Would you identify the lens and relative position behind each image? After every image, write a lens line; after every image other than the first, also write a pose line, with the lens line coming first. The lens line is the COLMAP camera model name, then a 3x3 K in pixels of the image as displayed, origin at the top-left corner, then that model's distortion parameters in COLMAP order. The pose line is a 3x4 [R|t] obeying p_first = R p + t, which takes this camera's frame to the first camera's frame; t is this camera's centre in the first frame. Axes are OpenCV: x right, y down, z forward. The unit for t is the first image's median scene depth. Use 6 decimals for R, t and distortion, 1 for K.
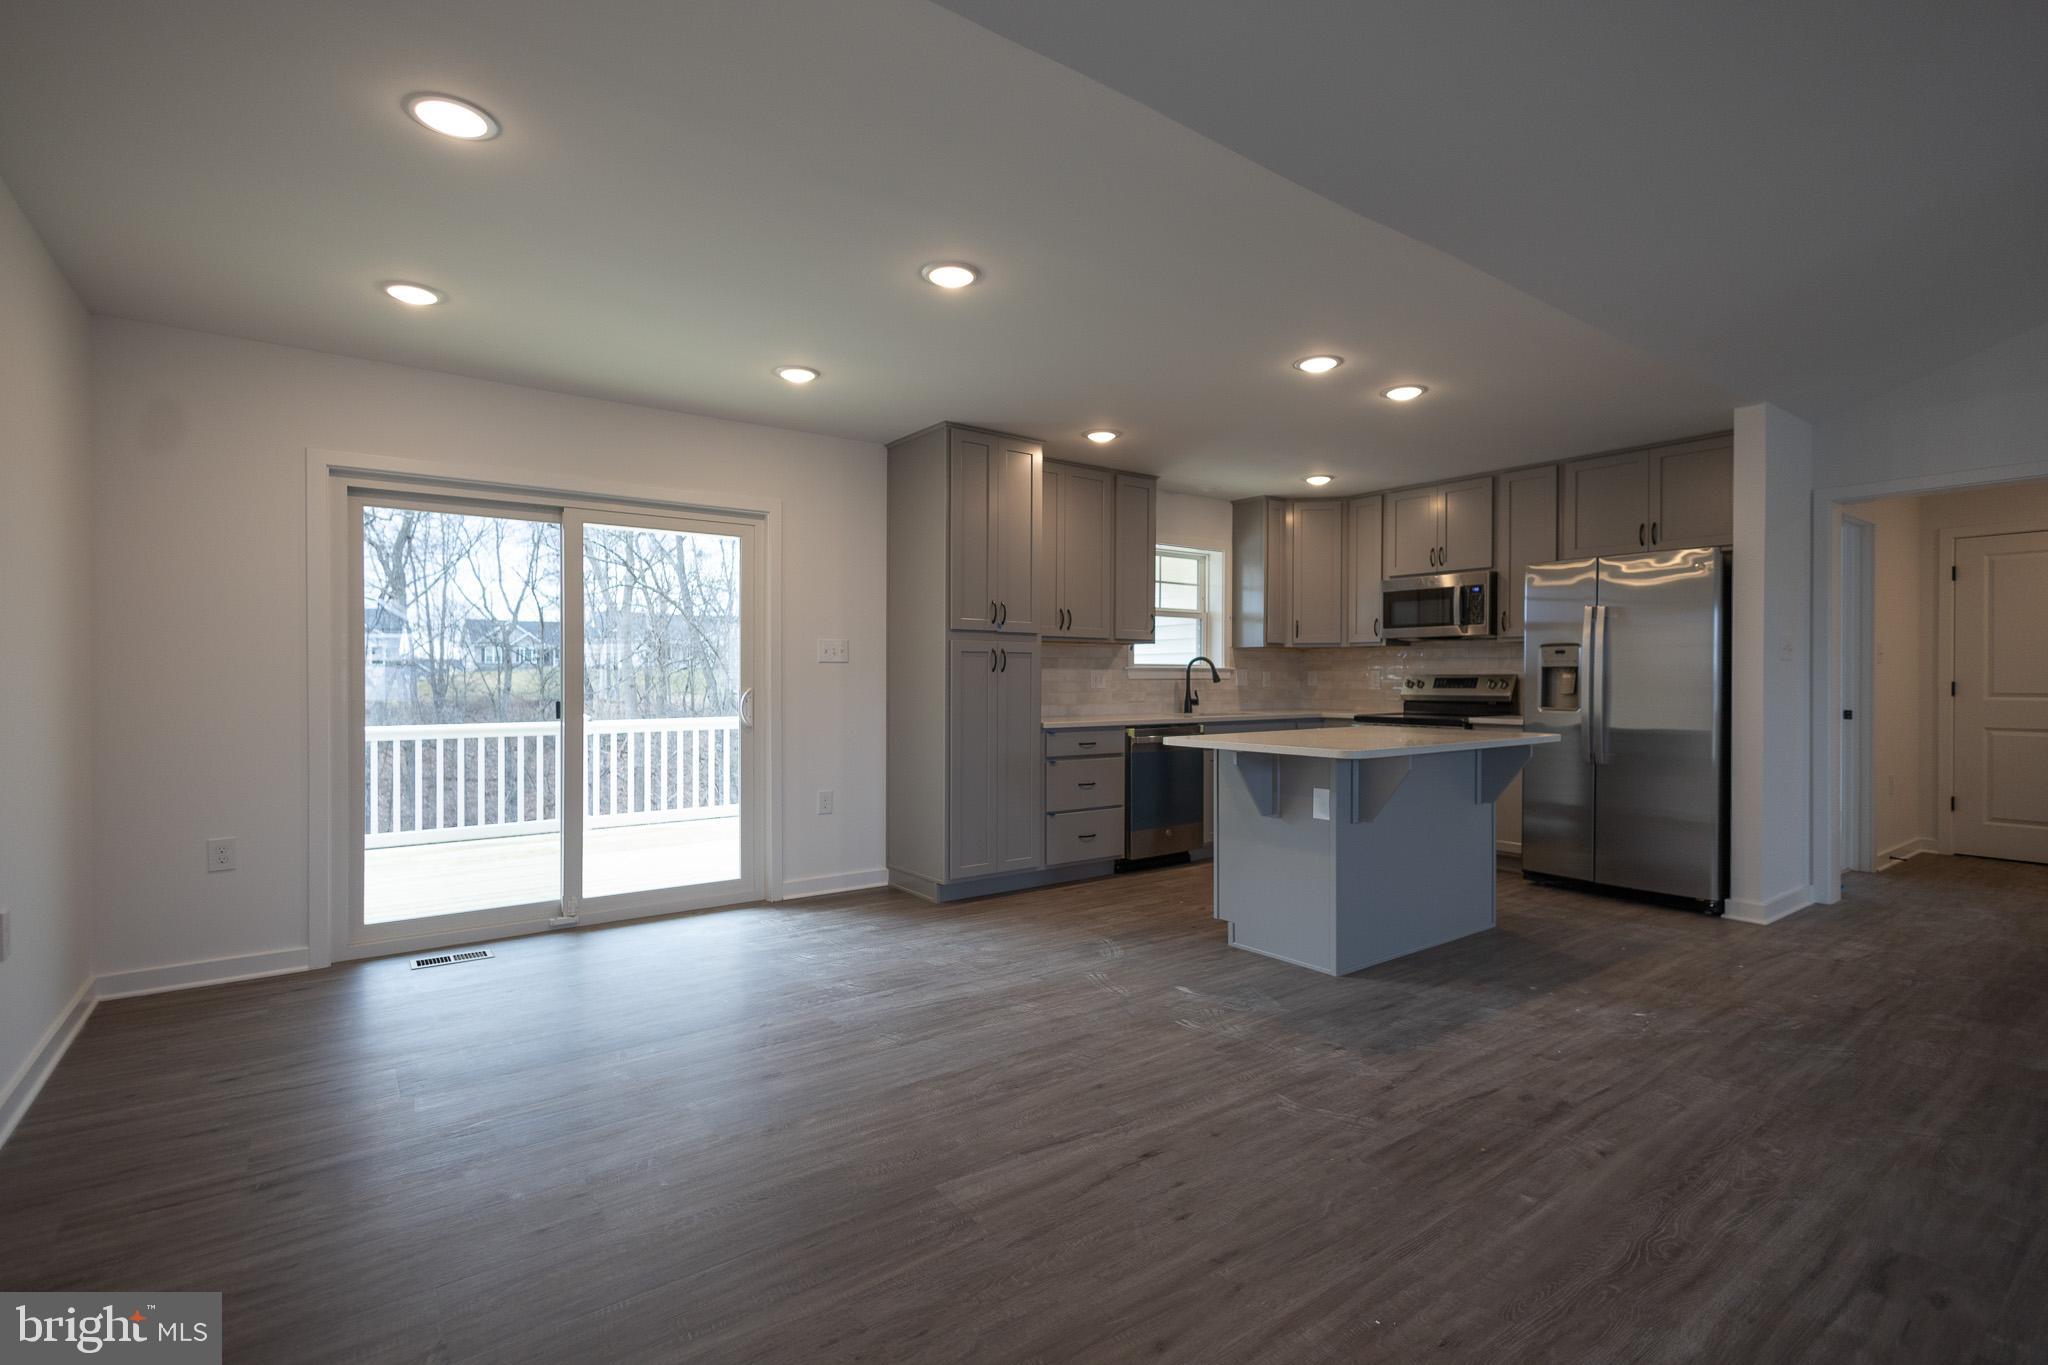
lens RADIAL K [[949.8, 0, 1024.0], [0, 949.8, 682.5], [0, 0, 1]] dist [0.001919, 0.000117]
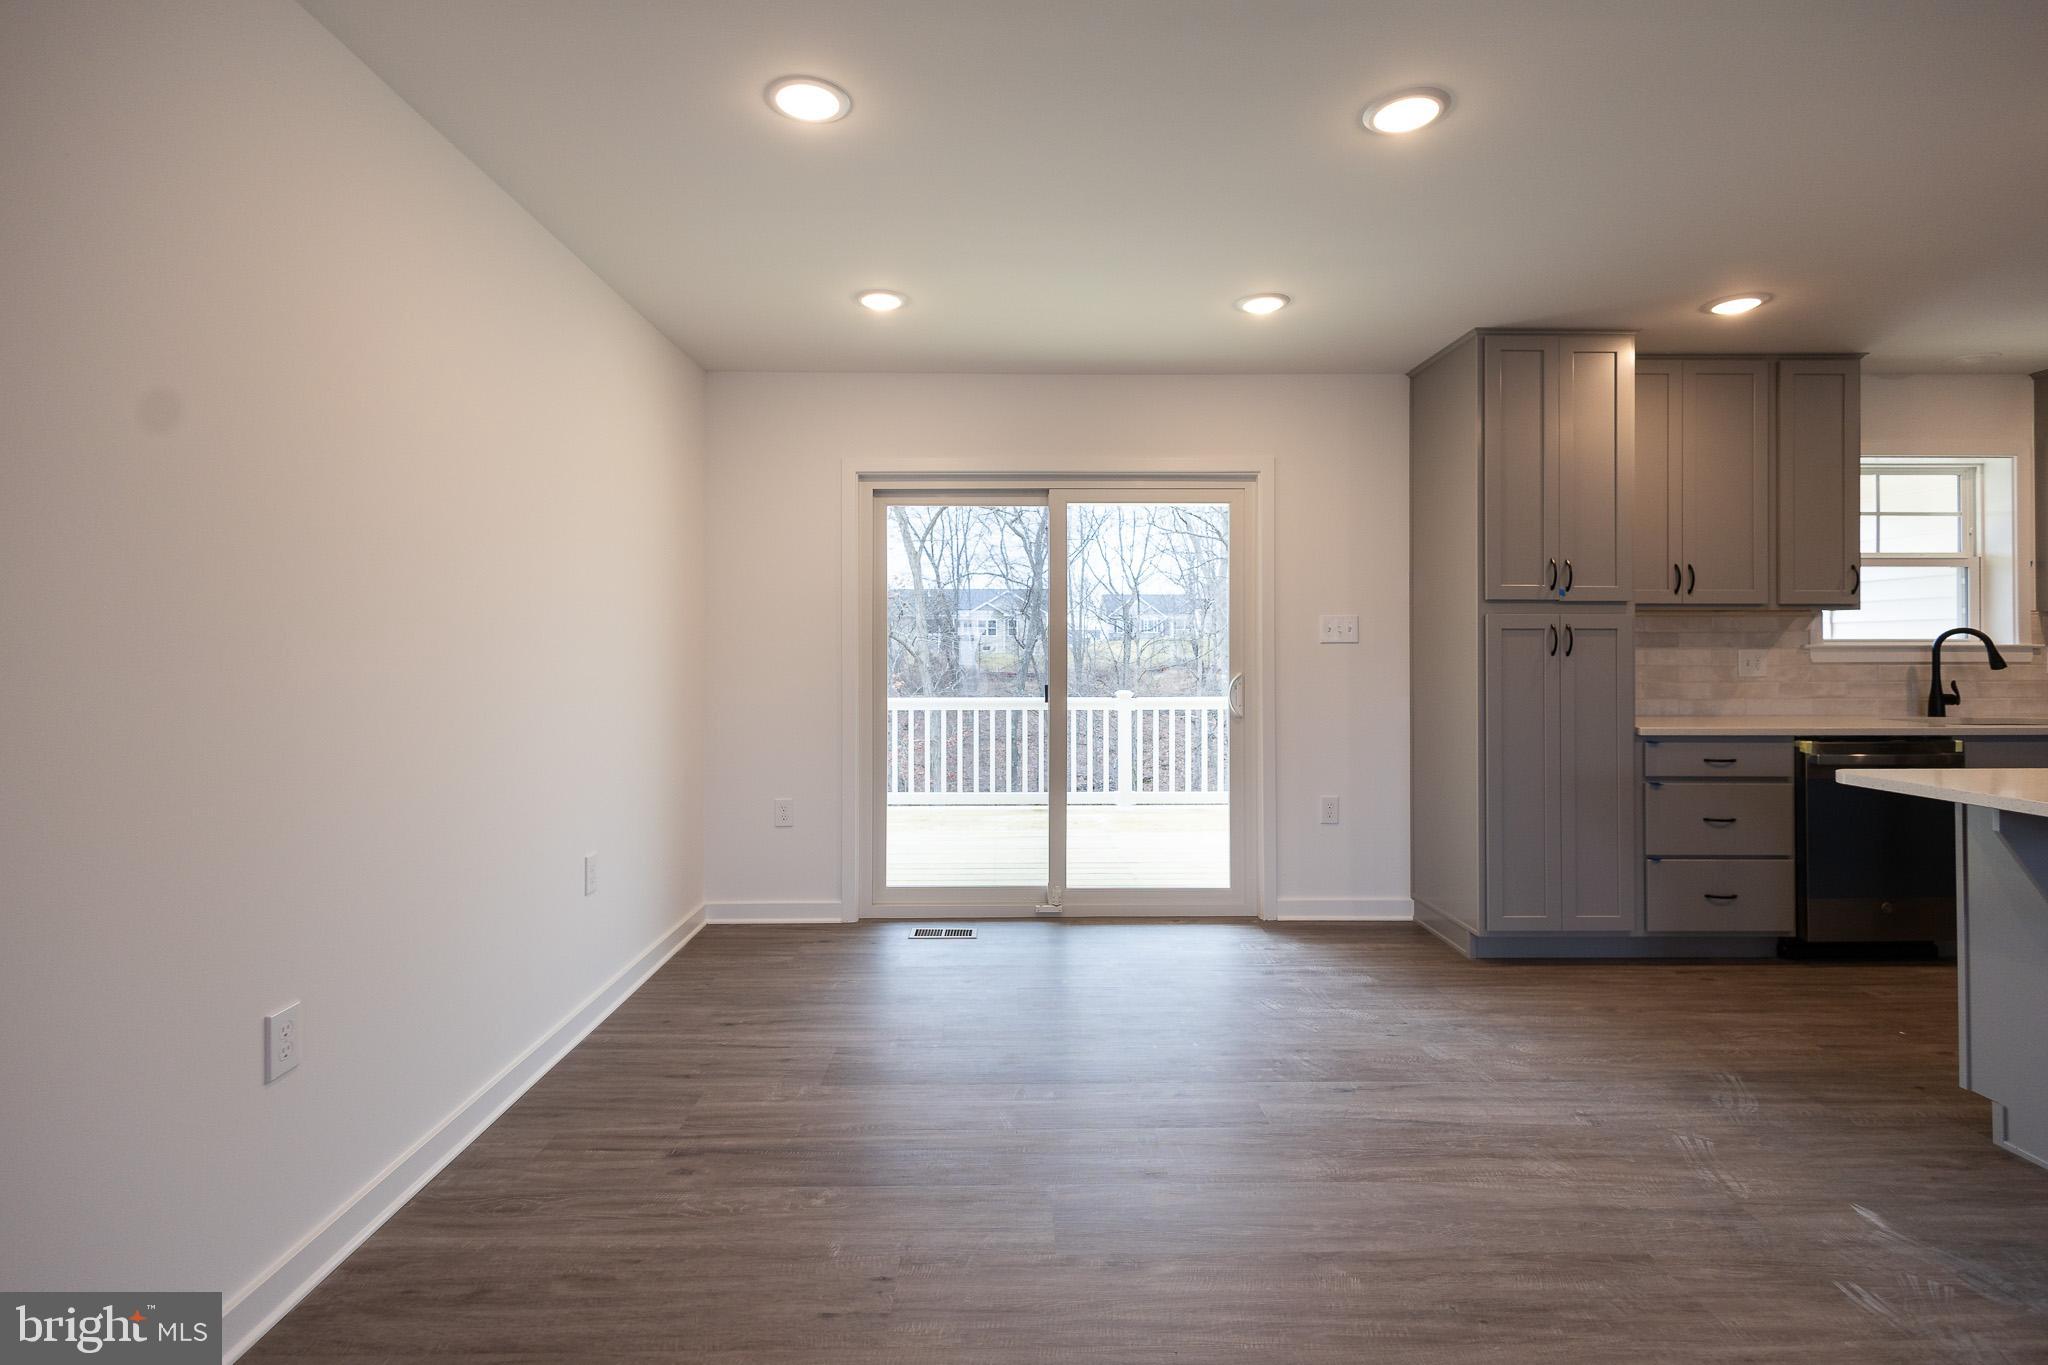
lens RADIAL K [[958.4, 0, 1025.3], [0, 958.4, 635.5], [0, 0, 1]] dist [0.010560, -0.005065]
pose [[0.813653, -0.007507, -0.581302, 0.065258], [-0.001102, 0.999895, -0.014454, -0.015050], [0.581350, 0.012401, 0.813559, 0.151961]]
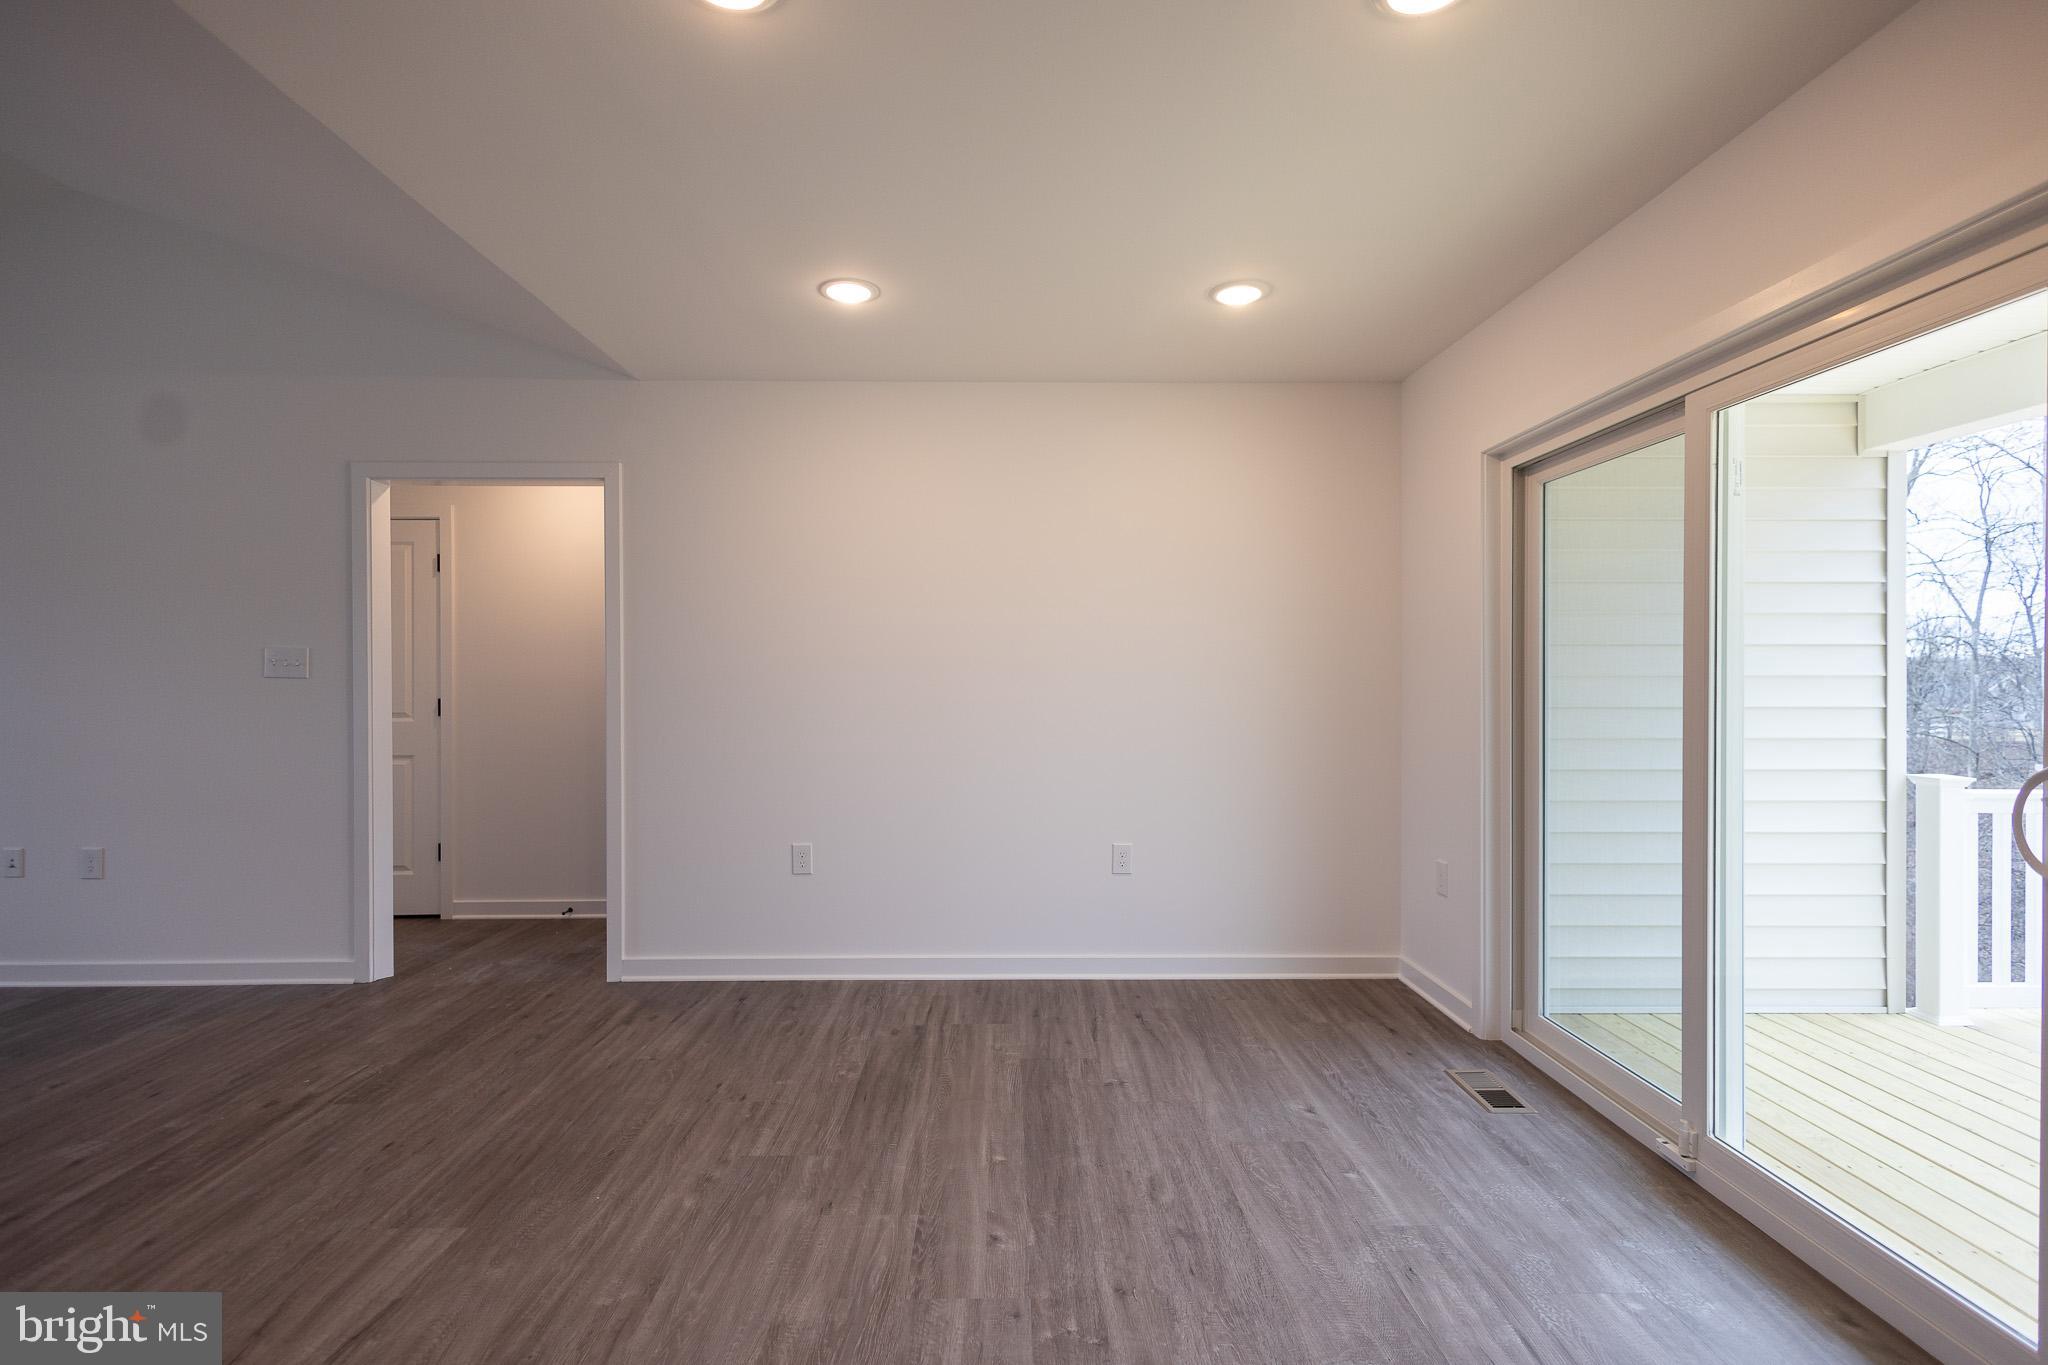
lens RADIAL K [[944.2, 0, 1002.6], [0, 944.2, 680.3], [0, 0, 1]] dist [-0.000206, -0.000278]
pose [[-0.587316, 0.003509, -0.809350, 0.162327], [-0.003945, 0.999966, 0.007198, -0.022114], [0.809348, 0.007420, -0.587283, 0.880141]]
